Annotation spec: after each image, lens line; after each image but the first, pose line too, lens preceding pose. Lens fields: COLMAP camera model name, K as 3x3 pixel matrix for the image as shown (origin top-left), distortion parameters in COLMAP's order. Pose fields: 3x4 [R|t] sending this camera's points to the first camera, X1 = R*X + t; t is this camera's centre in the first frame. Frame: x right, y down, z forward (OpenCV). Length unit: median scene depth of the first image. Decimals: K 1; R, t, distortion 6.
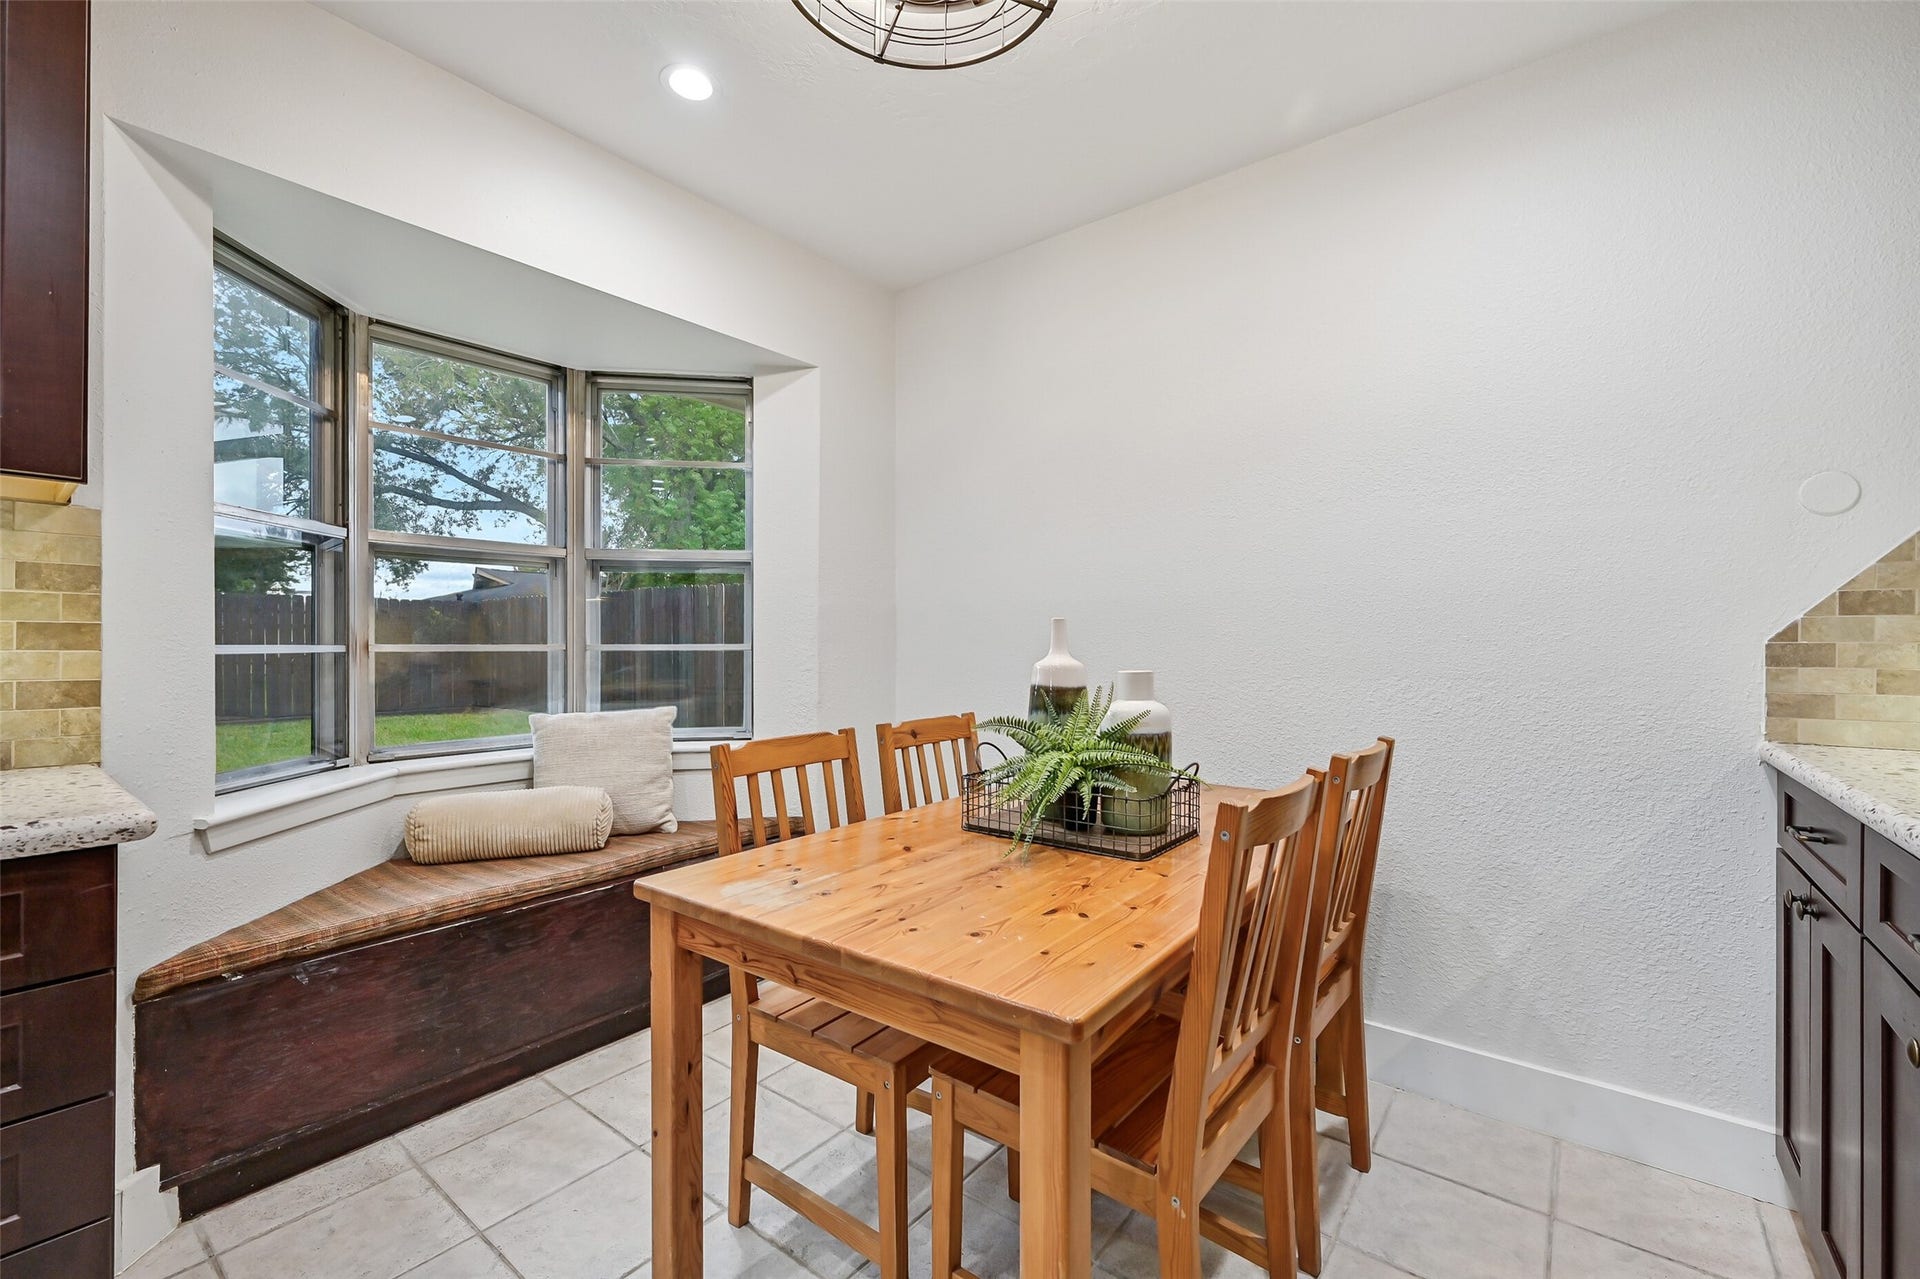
lens RADIAL K [[780.4, 0, 982.3], [0, 780.4, 645.3], [0, 0, 1]] dist [-0.001402, -0.000239]
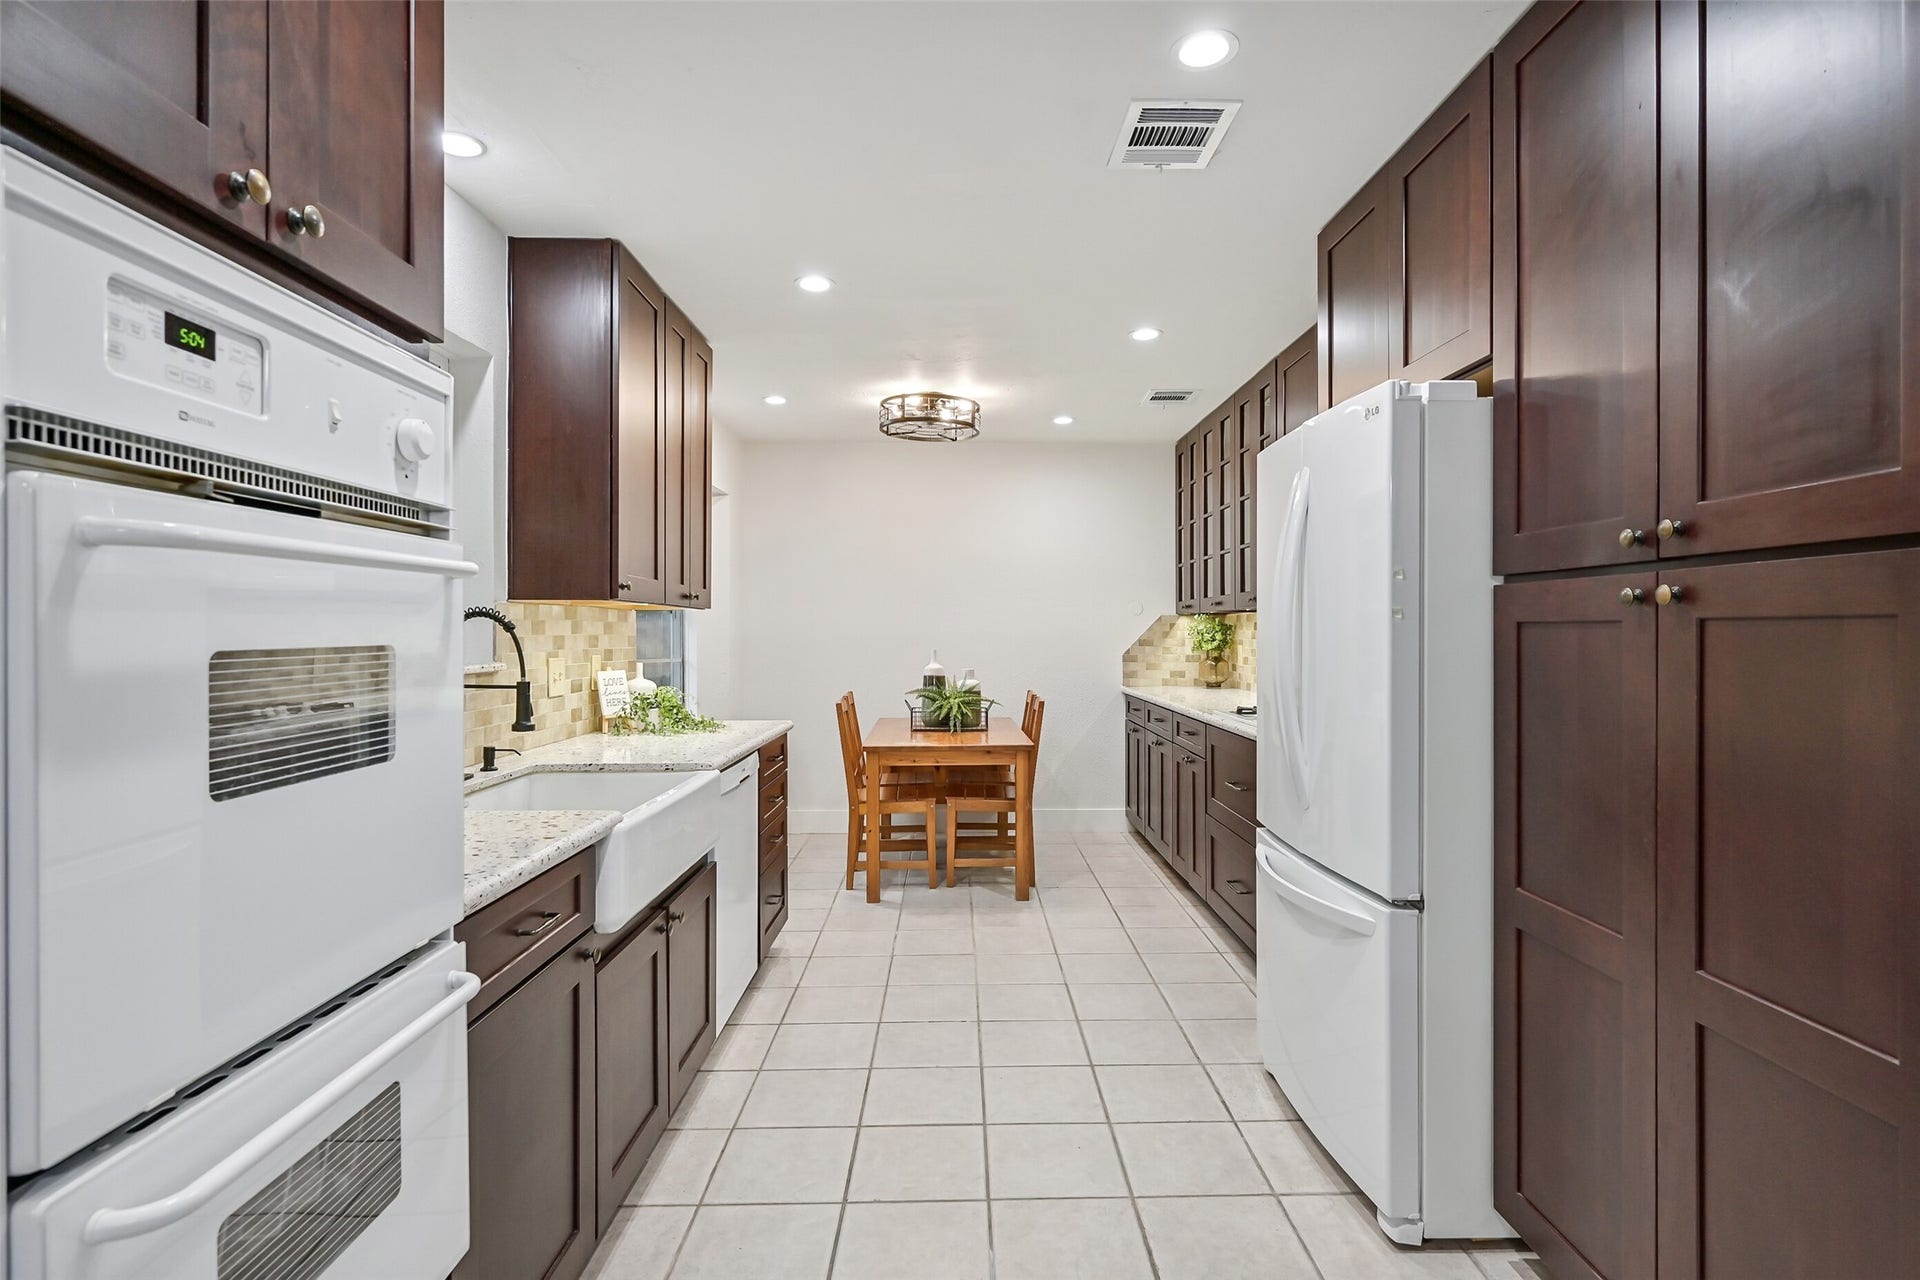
lens RADIAL K [[948.1, 0, 965.2], [0, 948.1, 630.7], [0, 0, 1]] dist [-0.000830, -0.000028]
pose [[0.782703, -0.002575, 0.622391, -1.850055], [0.001123, 0.999996, 0.002724, -0.109771], [-0.622395, -0.001433, 0.782702, -1.581252]]
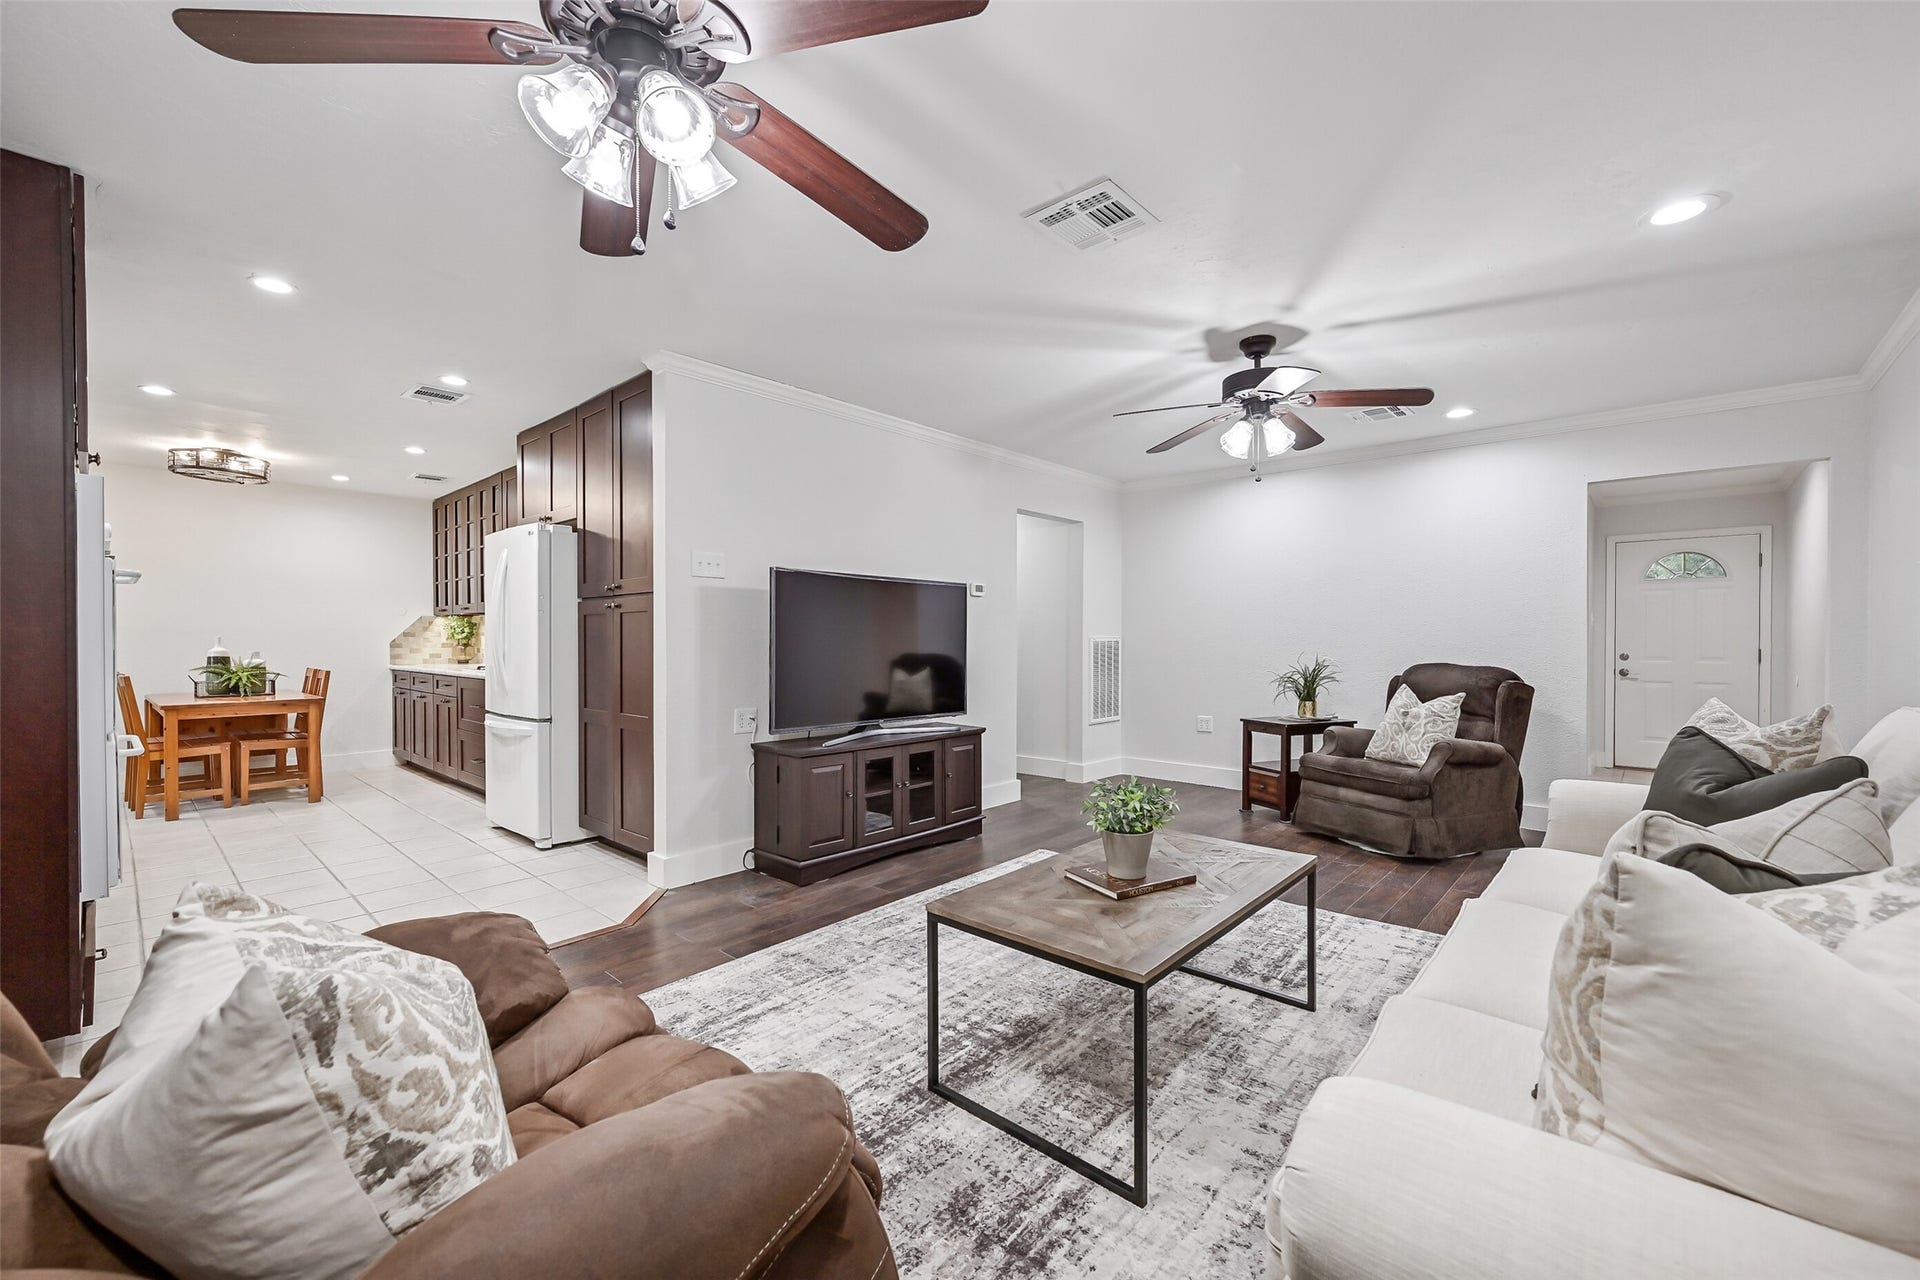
lens RADIAL K [[780.4, 0, 982.3], [0, 780.4, 645.8], [0, 0, 1]] dist [-0.001402, -0.000239]
pose [[0.059073, -0.010377, 0.998200, -3.255599], [-0.001084, 0.999945, 0.010459, -0.036559], [-0.998253, -0.001700, 0.059059, -2.659193]]
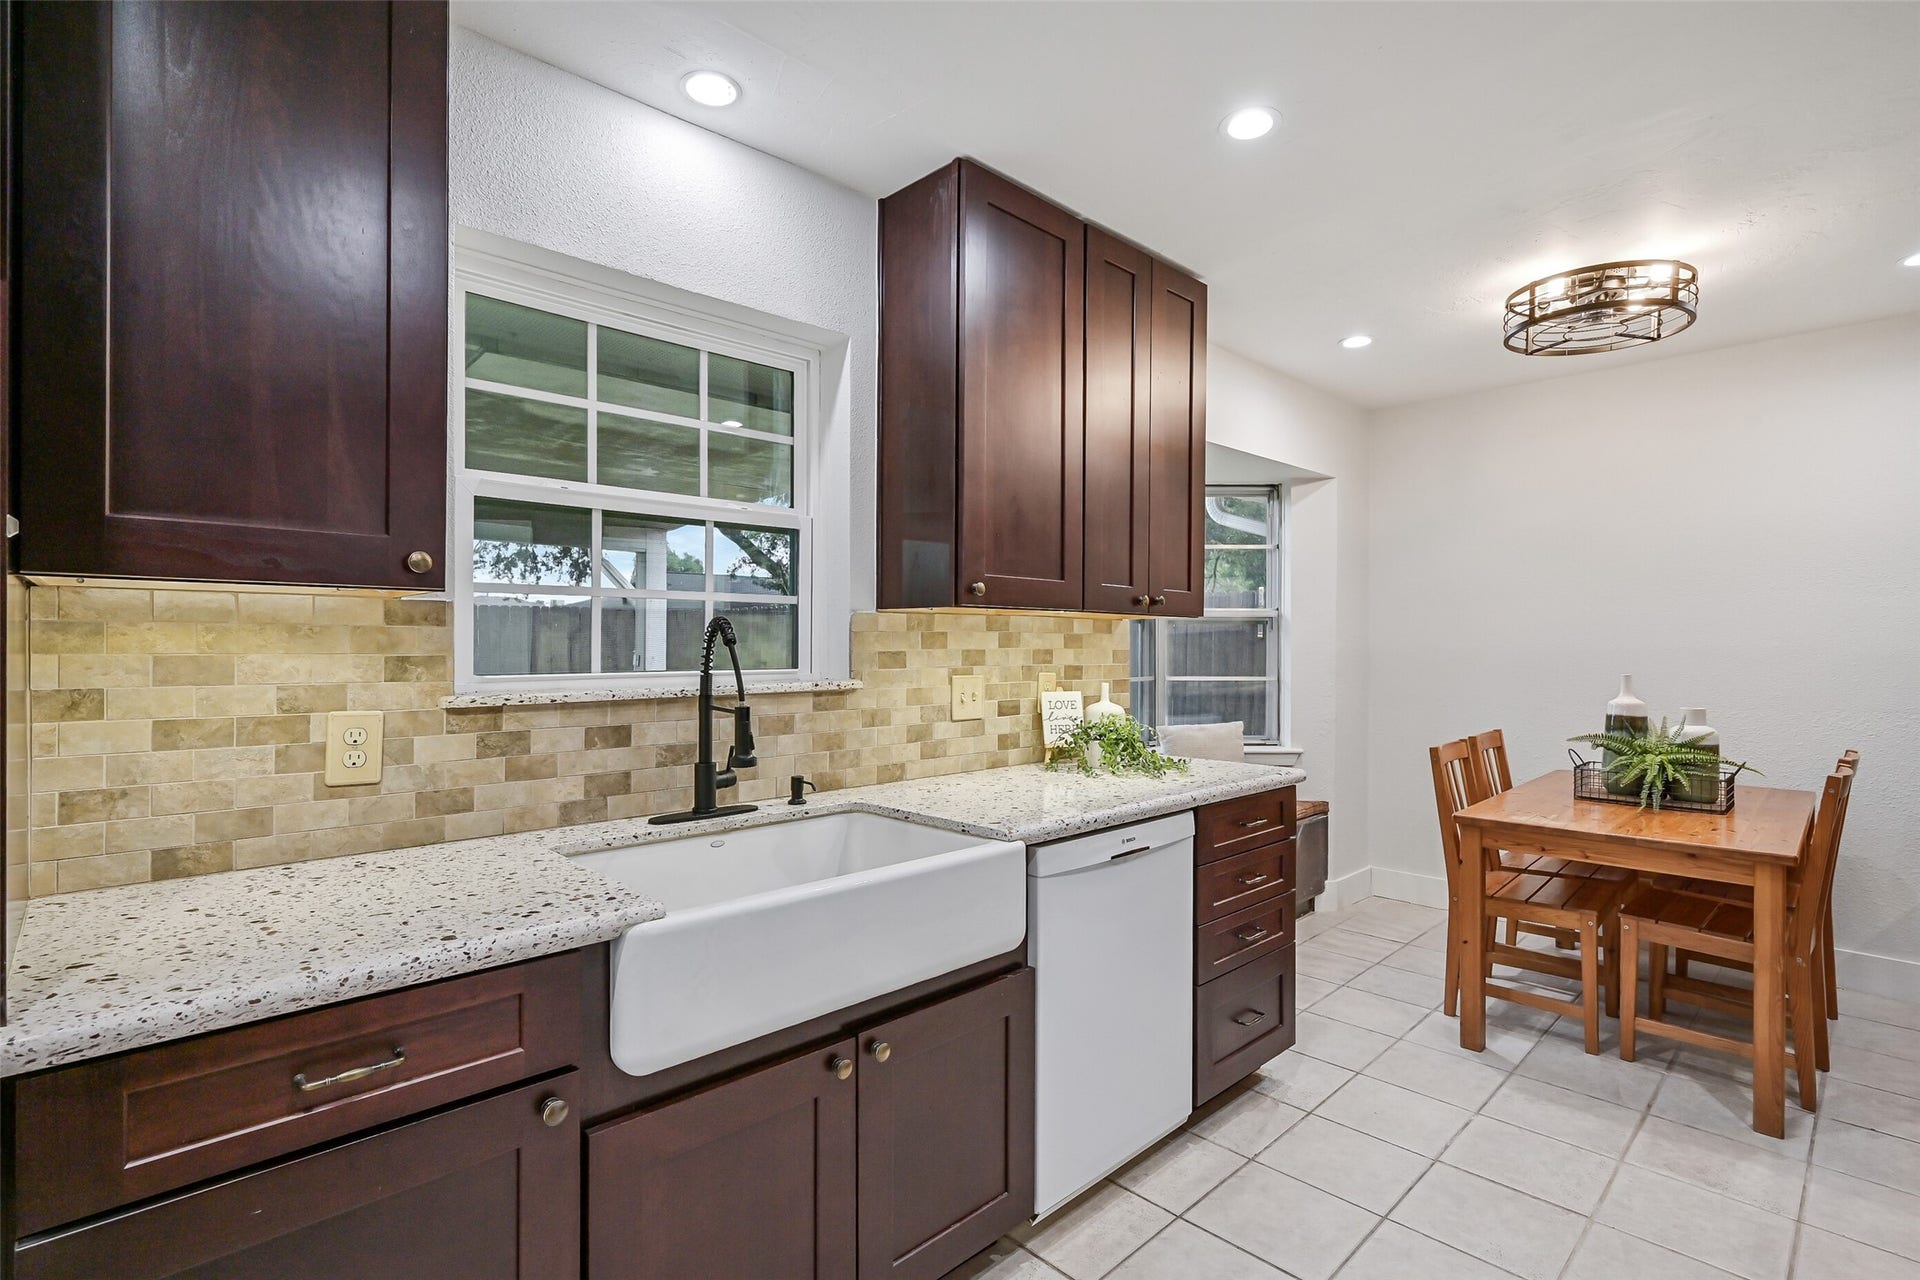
lens RADIAL K [[897.6, 0, 965.3], [0, 897.6, 646.4], [0, 0, 1]] dist [-0.000826, 0.000521]
pose [[0.989986, 0.000165, -0.141164, -1.065332], [0.000572, 0.999986, 0.005180, -0.109700], [0.141163, -0.005209, 0.989973, -1.126504]]
